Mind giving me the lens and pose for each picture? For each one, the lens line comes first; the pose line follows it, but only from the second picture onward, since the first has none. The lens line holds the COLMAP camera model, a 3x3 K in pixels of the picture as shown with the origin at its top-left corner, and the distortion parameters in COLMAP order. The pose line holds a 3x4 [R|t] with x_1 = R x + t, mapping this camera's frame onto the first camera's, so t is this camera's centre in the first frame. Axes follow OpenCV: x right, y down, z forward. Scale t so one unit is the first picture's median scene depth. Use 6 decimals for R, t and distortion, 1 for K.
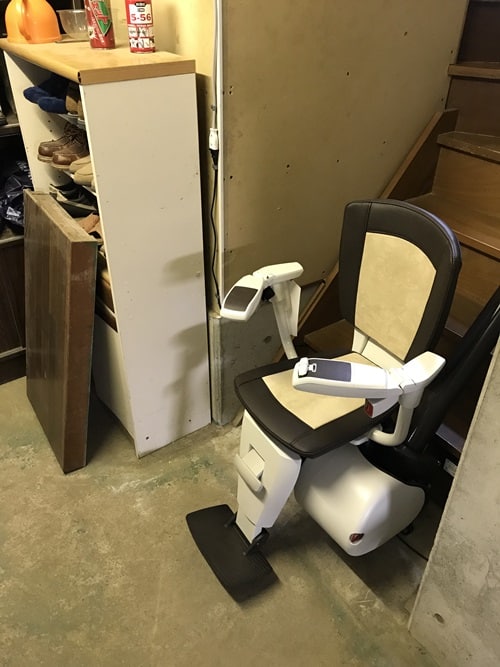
lens RADIAL K [[552.9, 0, 253.3], [0, 552.9, 318.9], [0, 0, 1]] dist [0.015412, -0.011181]
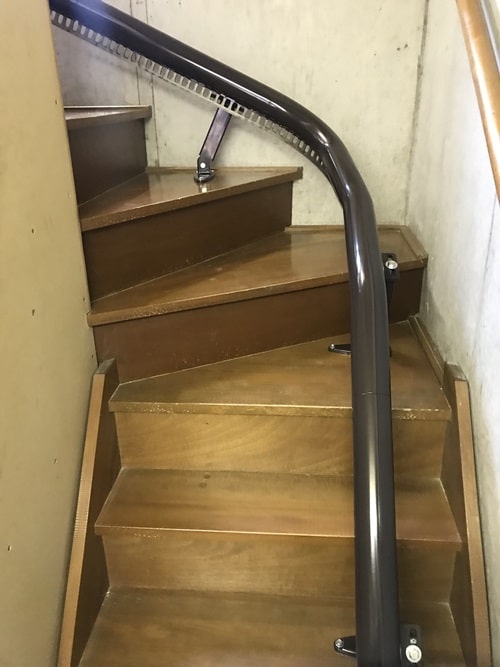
lens RADIAL K [[552.9, 0, 253.3], [0, 552.9, 318.9], [0, 0, 1]] dist [0.015412, -0.011181]
pose [[0.641356, -0.318024, 0.698228, -0.003148], [0.448573, 0.893732, -0.004965, -0.397367], [-0.622450, 0.316391, 0.715858, 0.414610]]
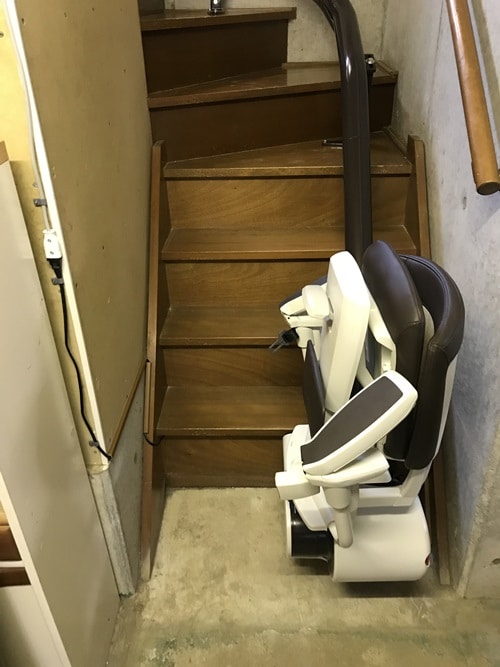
lens RADIAL K [[552.9, 0, 253.3], [0, 552.9, 318.9], [0, 0, 1]] dist [0.015412, -0.011181]
pose [[0.601388, -0.429858, 0.673465, -0.376185], [0.468182, 0.872644, 0.138914, -0.197053], [-0.647409, 0.231763, 0.726050, 0.318013]]
